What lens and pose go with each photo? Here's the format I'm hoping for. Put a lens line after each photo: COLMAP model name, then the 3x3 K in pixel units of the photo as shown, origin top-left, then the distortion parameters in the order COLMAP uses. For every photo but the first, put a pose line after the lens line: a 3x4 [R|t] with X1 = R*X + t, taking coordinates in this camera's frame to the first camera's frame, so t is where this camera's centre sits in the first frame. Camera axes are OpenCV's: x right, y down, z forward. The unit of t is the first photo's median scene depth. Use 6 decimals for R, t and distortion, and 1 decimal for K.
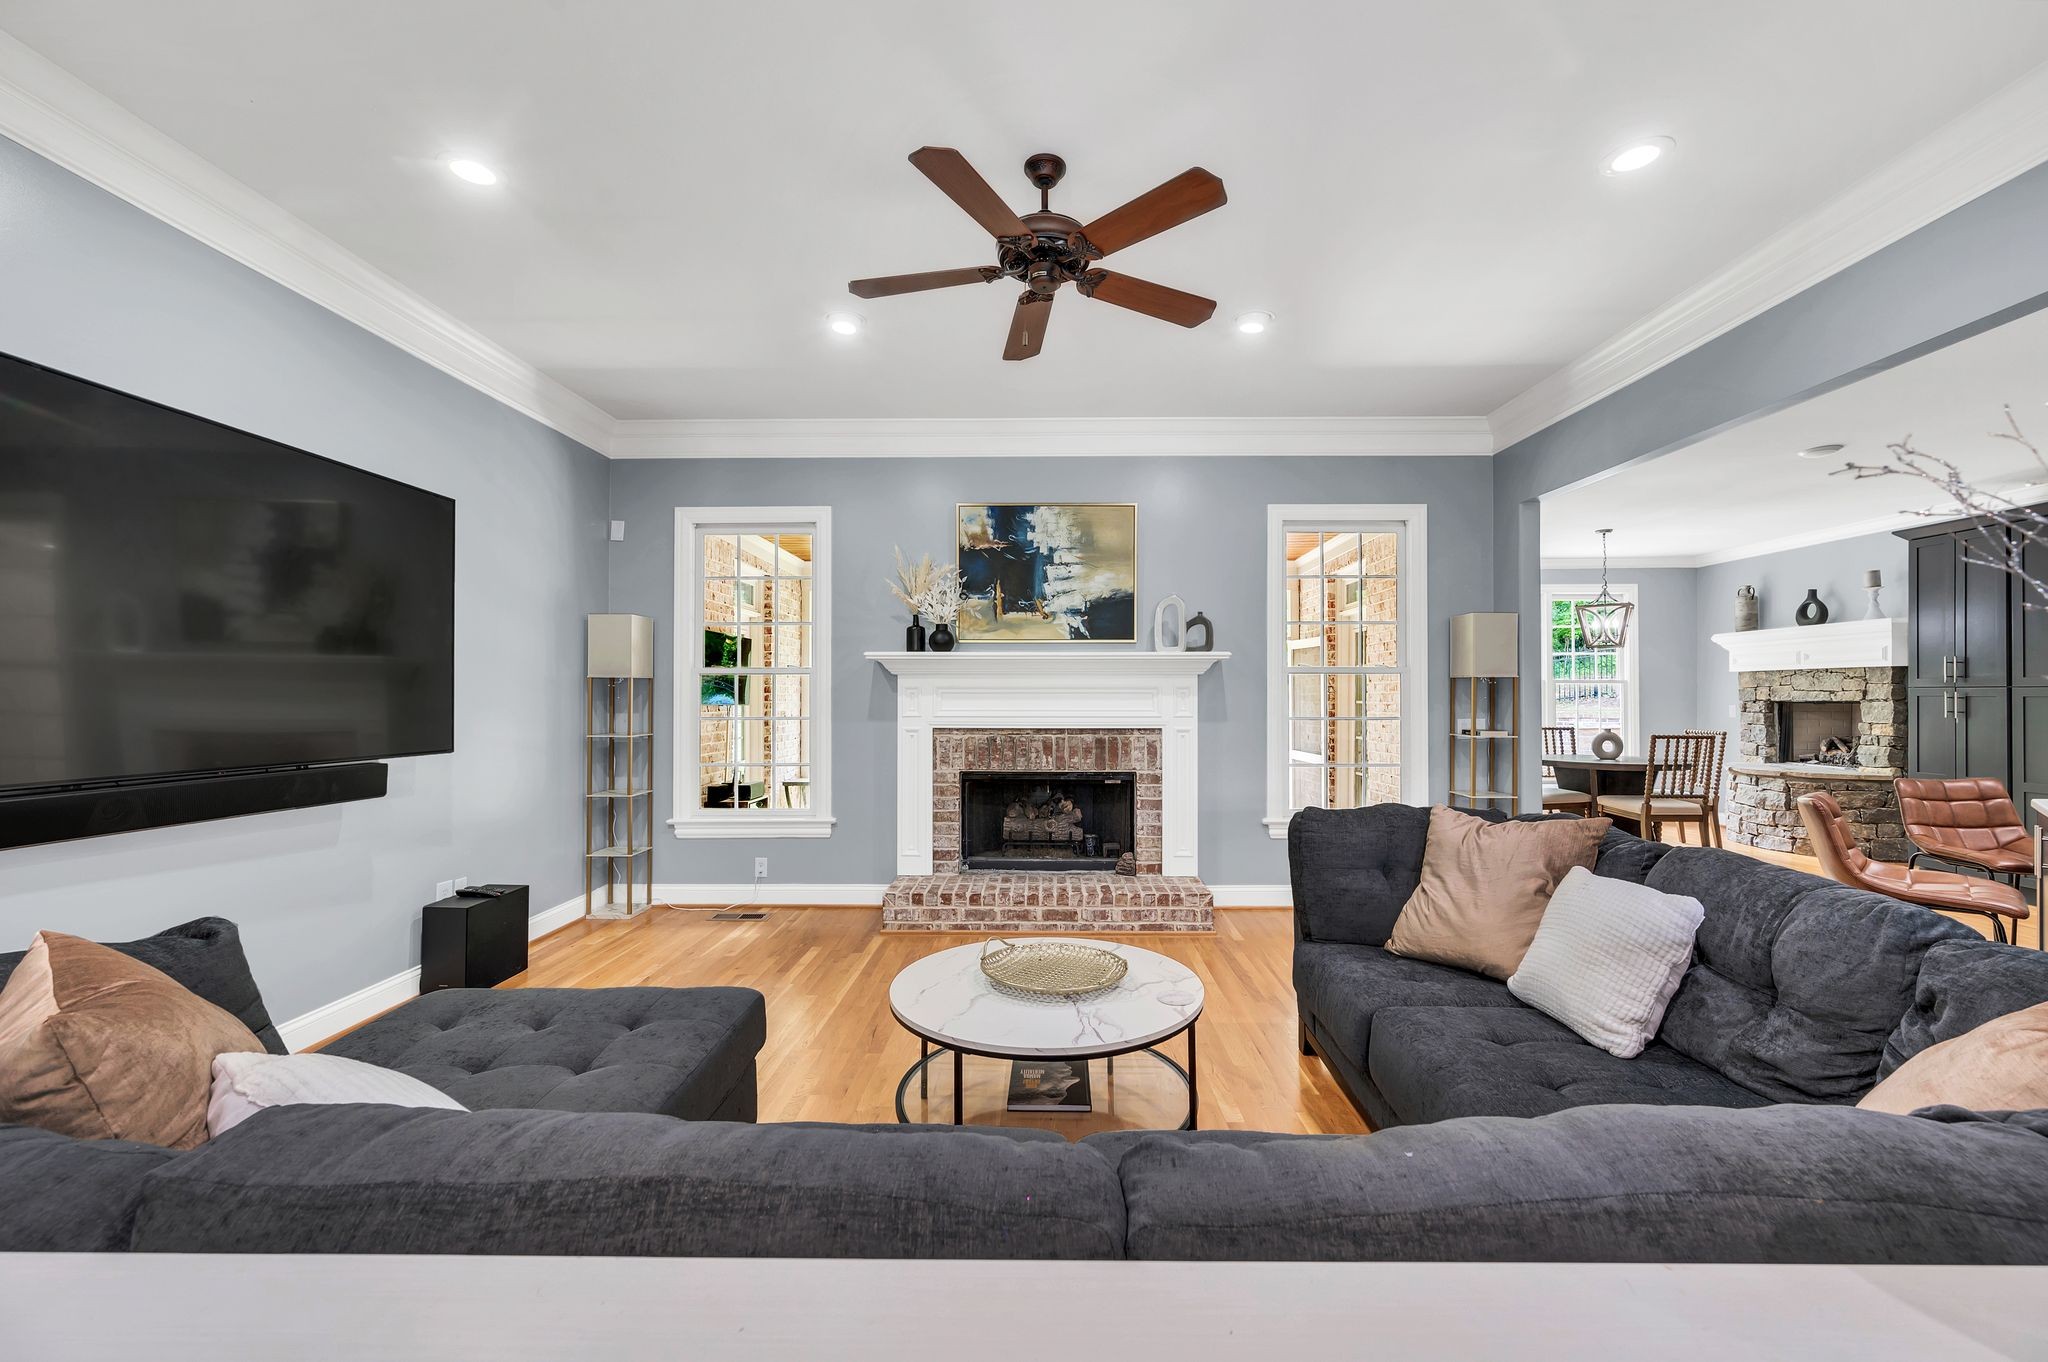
lens RADIAL K [[814.4, 0, 1026.0], [0, 814.4, 687.1], [0, 0, 1]] dist [-0.000383, 0.000037]
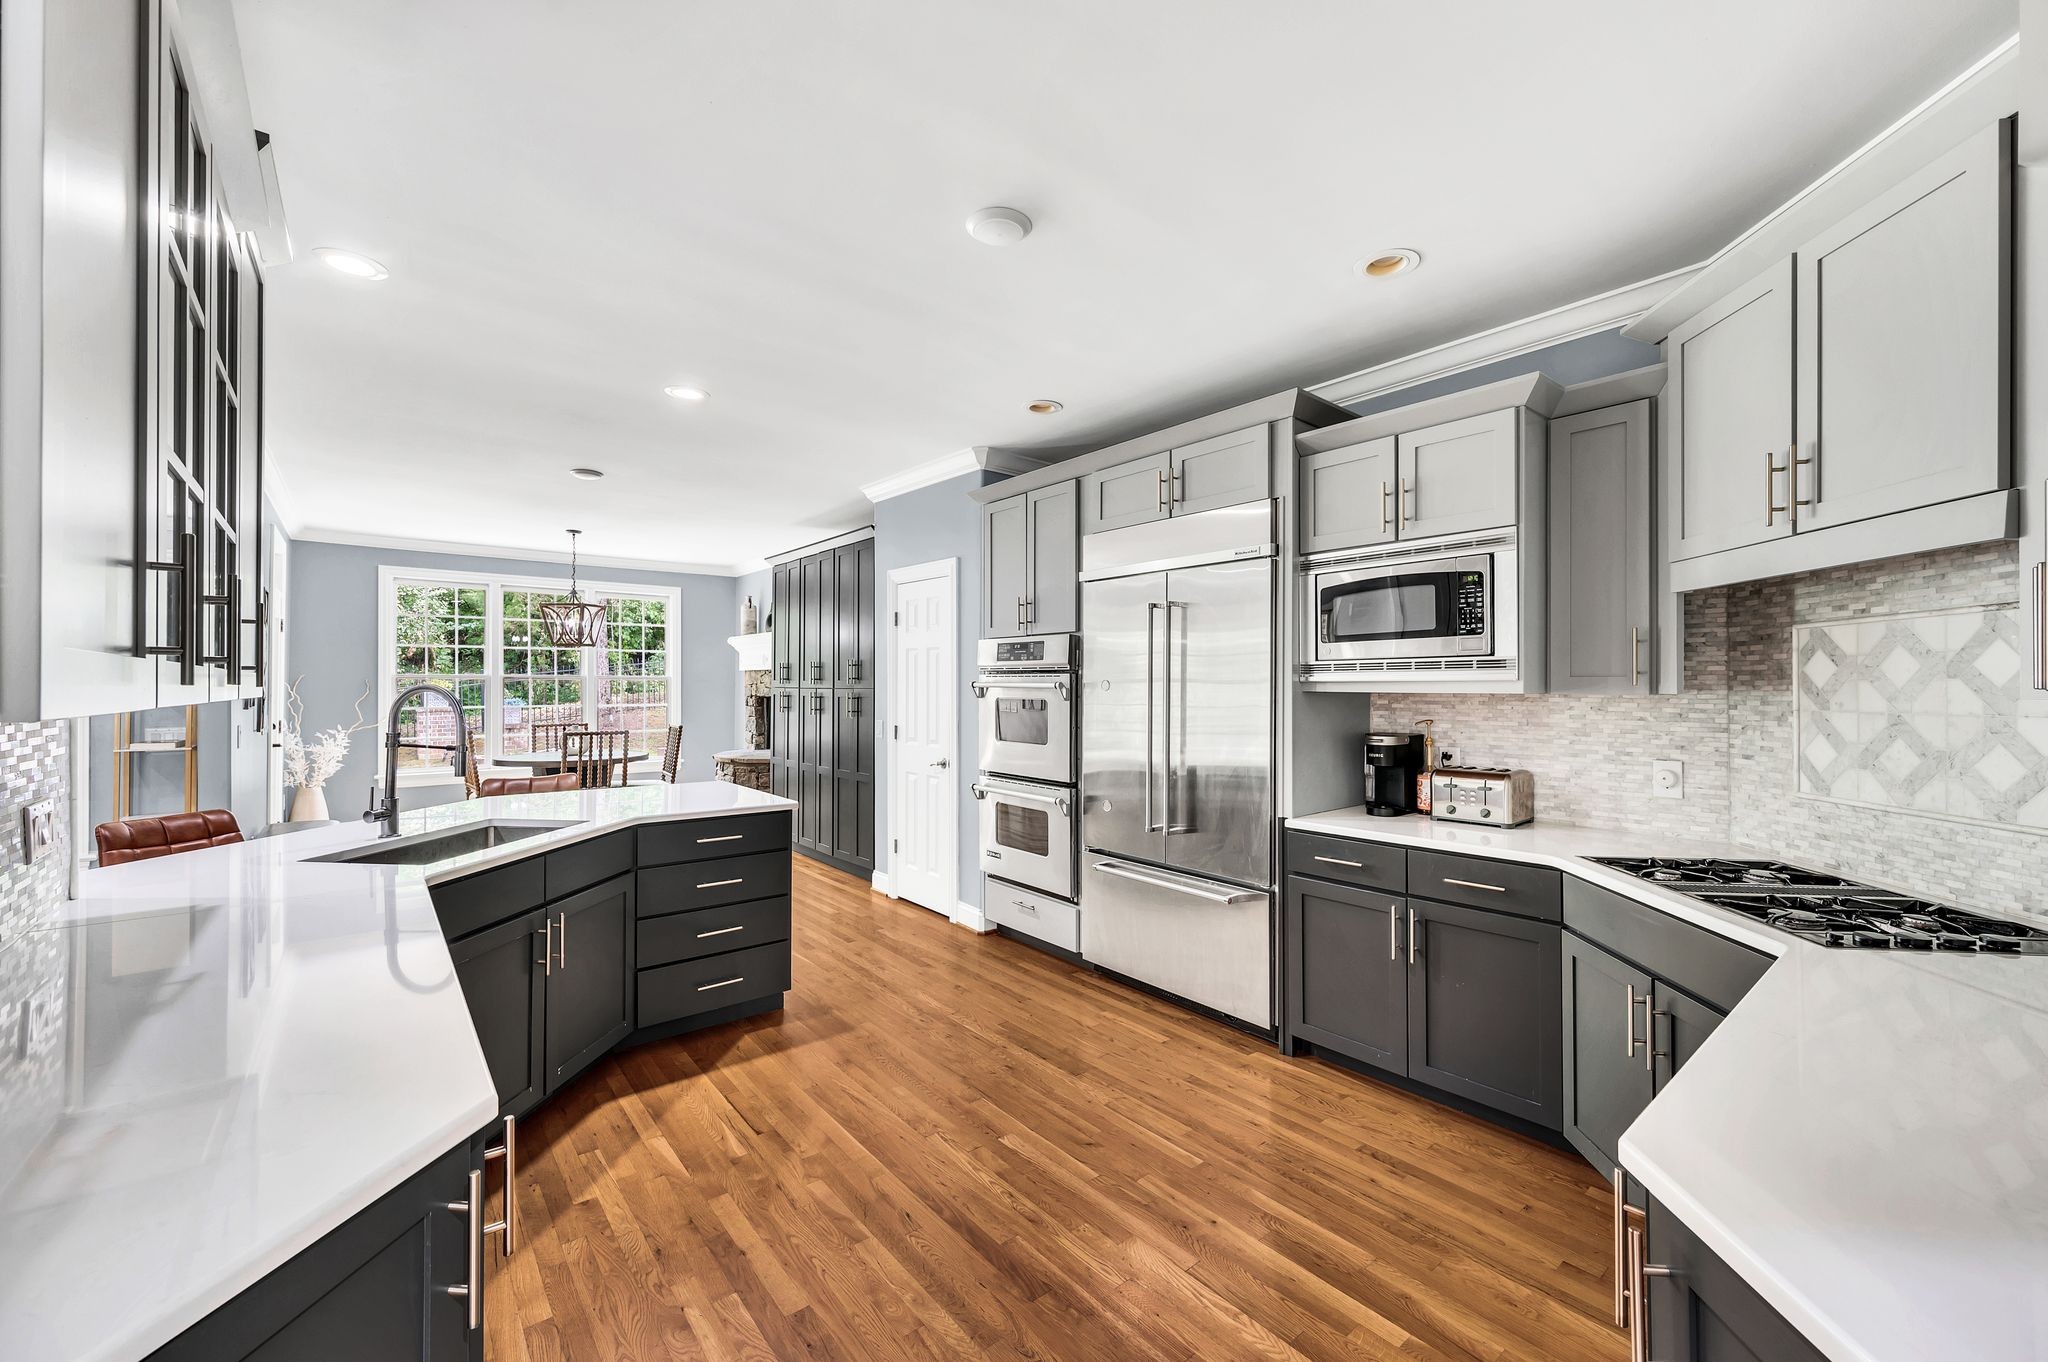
lens RADIAL K [[814.4, 0, 1028.7], [0, 814.4, 683.7], [0, 0, 1]] dist [-0.000383, 0.000037]
pose [[0.758662, 0.003654, 0.651474, 0.486303], [-0.010420, 0.999924, 0.006527, -0.013151], [-0.651401, -0.011740, 0.758643, -0.132580]]
